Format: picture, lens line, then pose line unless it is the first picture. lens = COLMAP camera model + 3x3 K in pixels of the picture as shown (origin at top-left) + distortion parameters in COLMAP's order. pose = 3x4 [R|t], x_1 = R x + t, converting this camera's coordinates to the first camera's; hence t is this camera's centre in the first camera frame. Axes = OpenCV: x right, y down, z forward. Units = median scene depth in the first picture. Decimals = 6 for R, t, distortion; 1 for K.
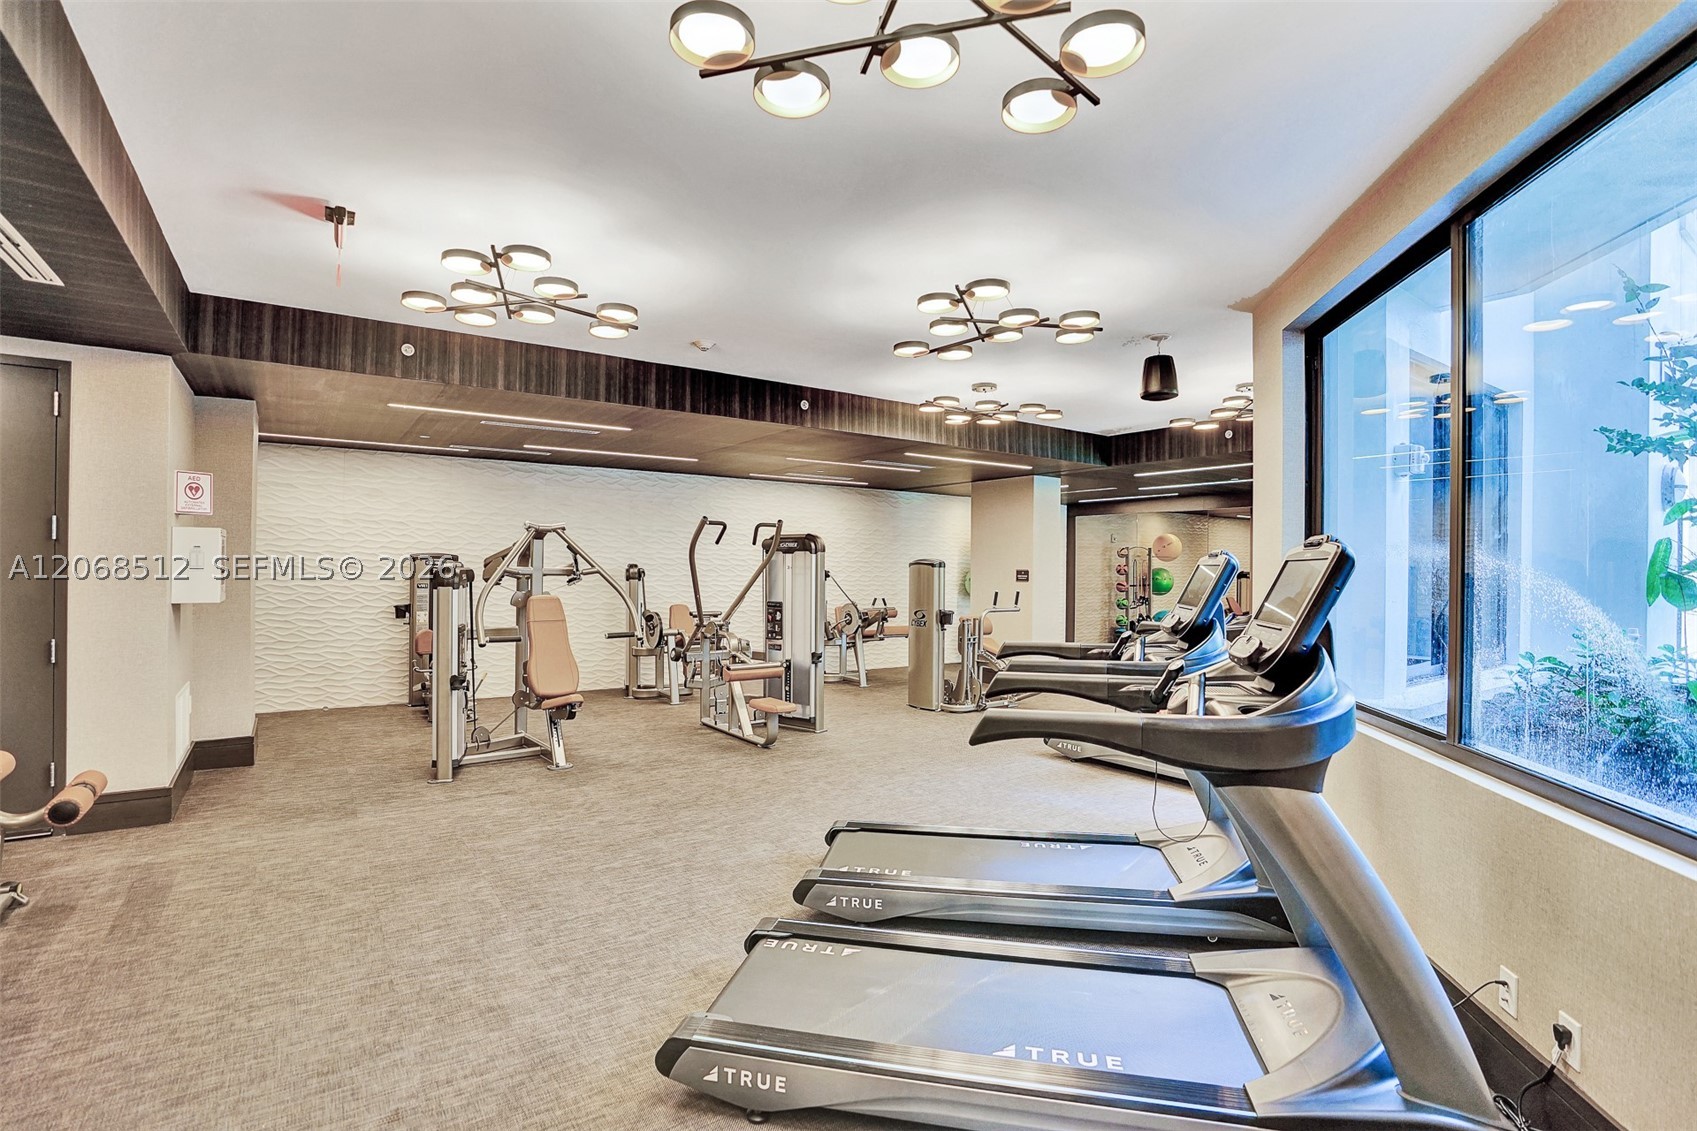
lens RADIAL K [[796.7, 0, 849.7], [0, 796.7, 567.6], [0, 0, 1]] dist [-0.059222, 0.021124]
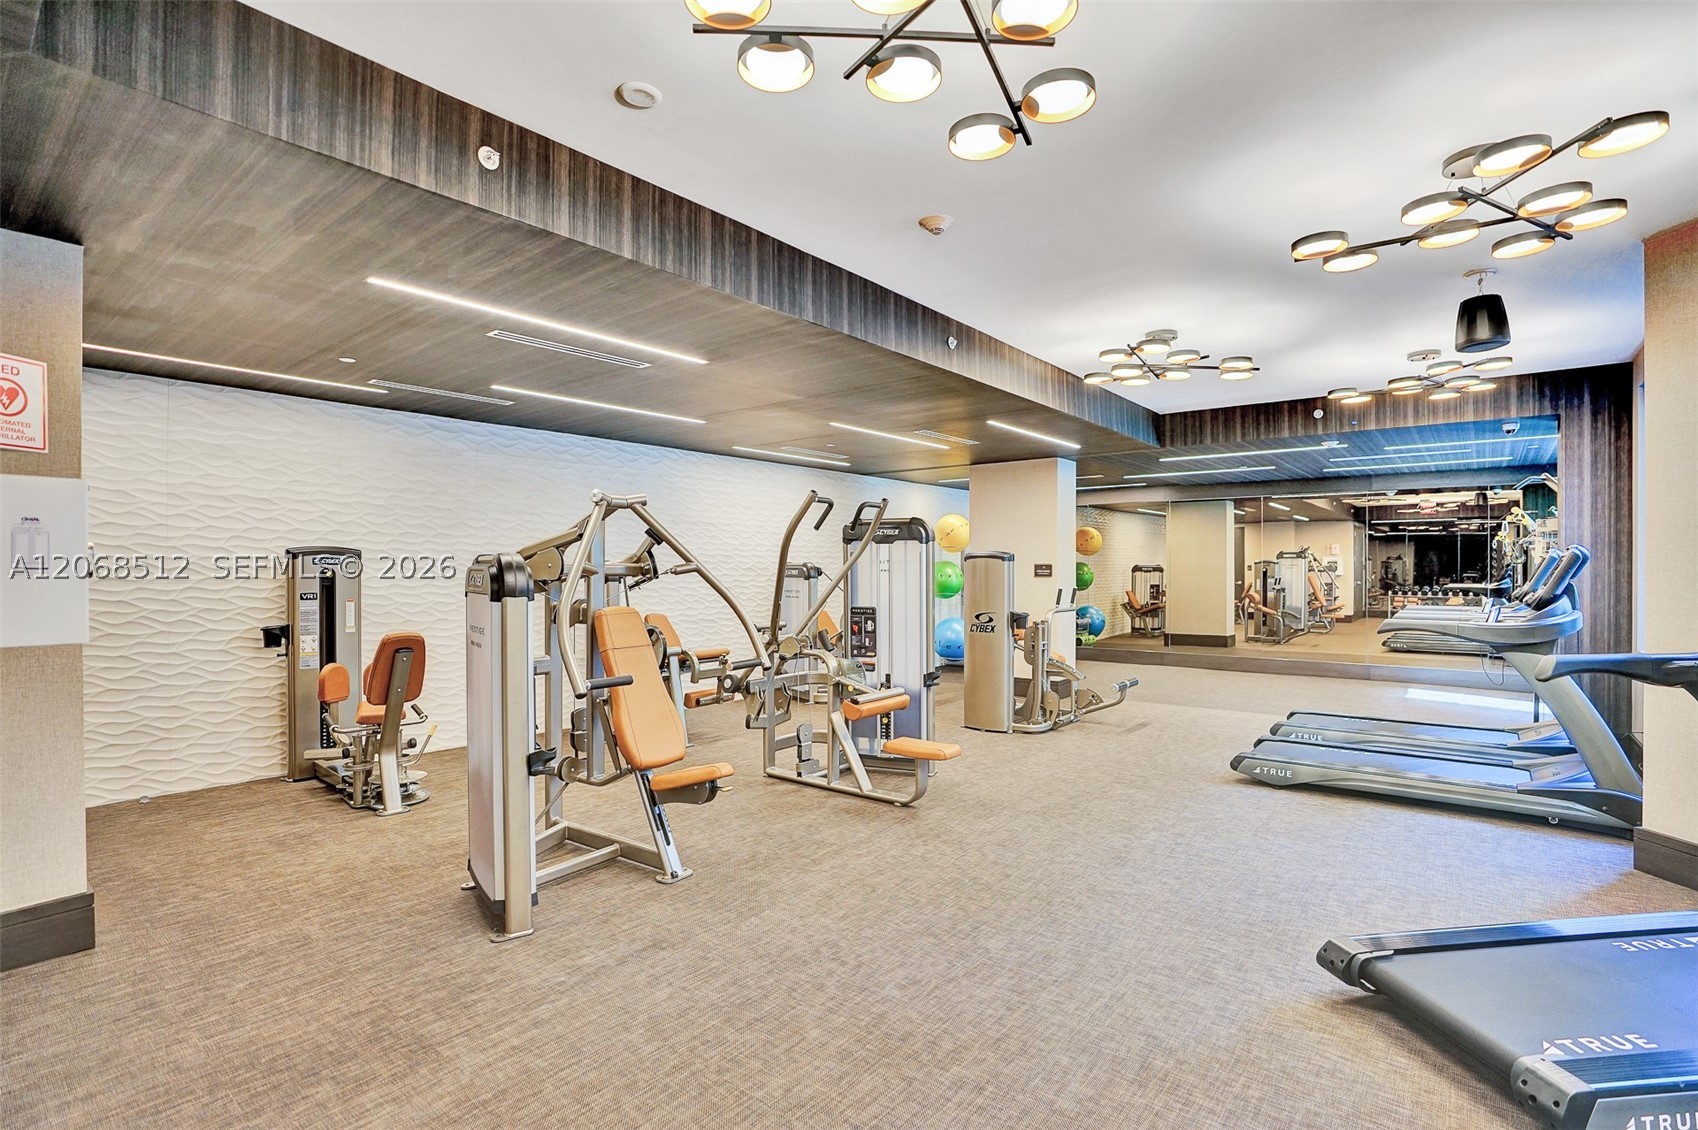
lens RADIAL K [[801.0, 0, 851.0], [0, 801.0, 572.1], [0, 0, 1]] dist [-0.059955, 0.021507]
pose [[0.961257, -0.013191, 0.275337, -0.442792], [0.011416, 0.999902, 0.008050, 0.004621], [-0.275417, -0.004595, 0.961314, 0.381499]]
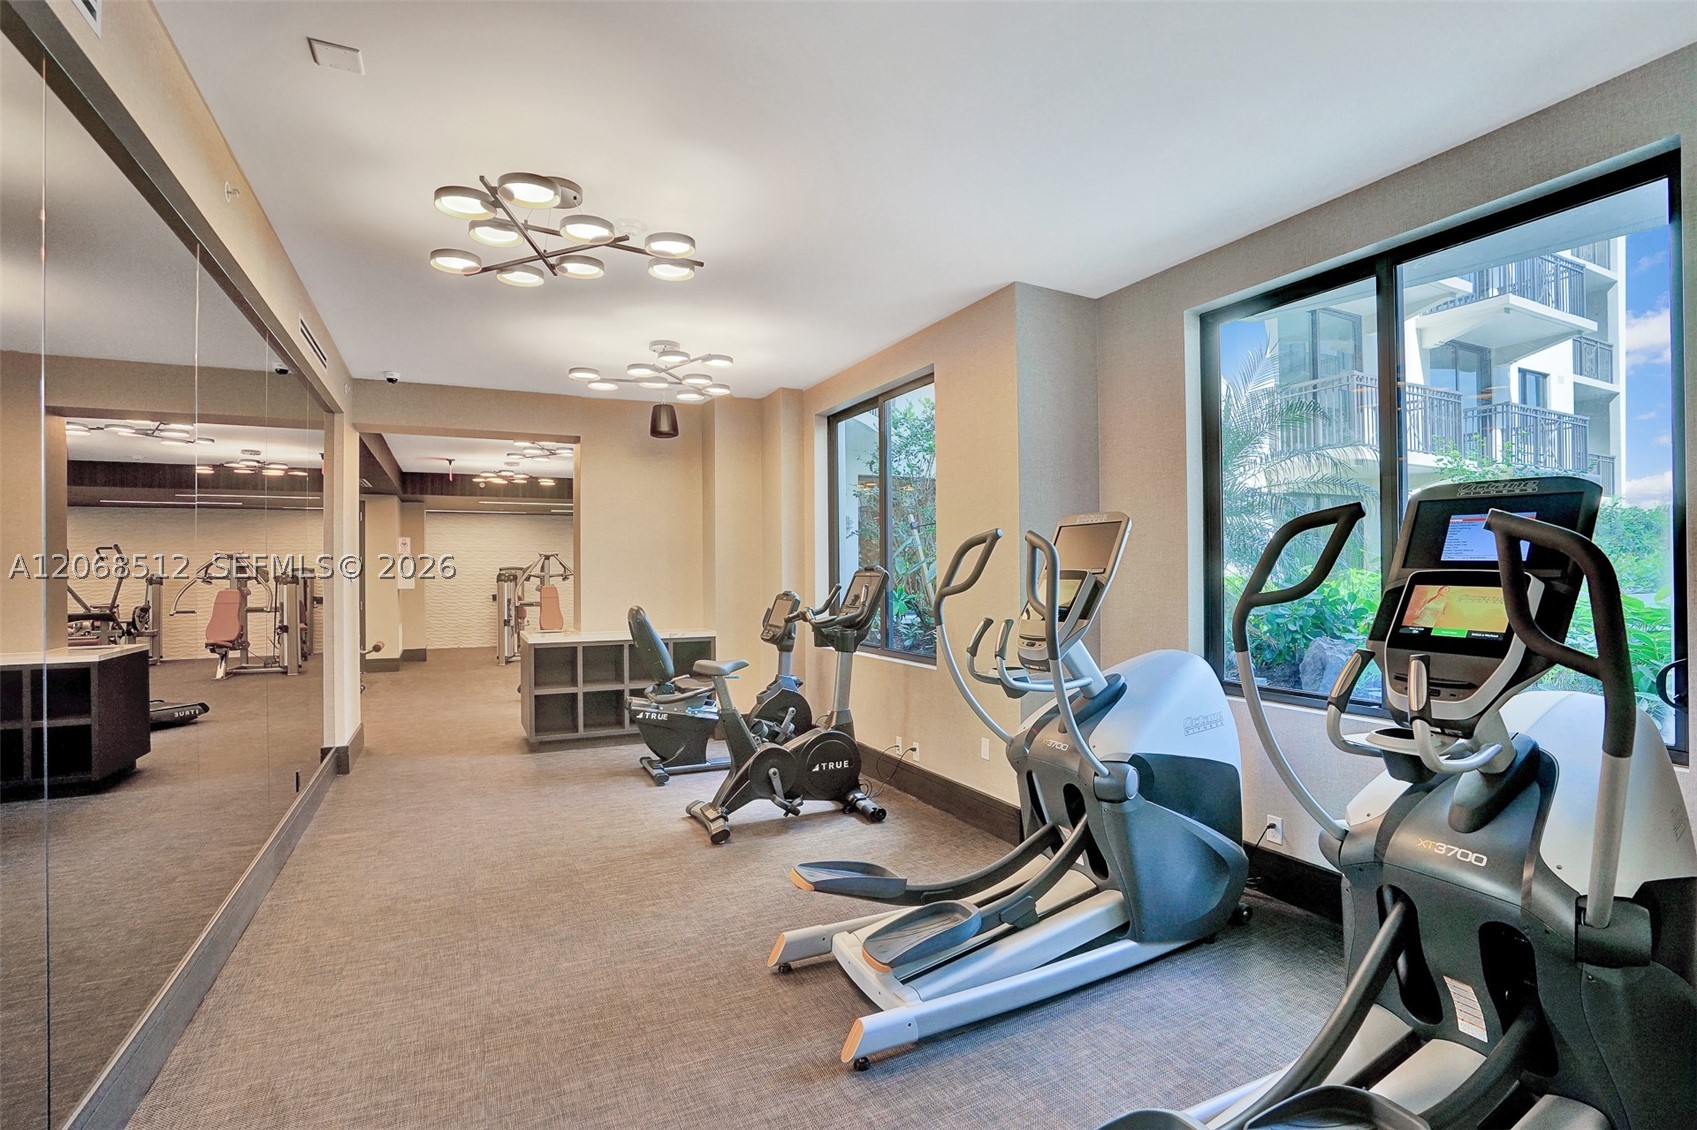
lens RADIAL K [[796.7, 0, 849.7], [0, 796.7, 567.1], [0, 0, 1]] dist [-0.059222, 0.021124]
pose [[0.987936, -0.014722, -0.154160, 0.887705], [0.014936, 0.999888, 0.000229, -0.004870], [0.154139, -0.002529, 0.988046, -1.179232]]
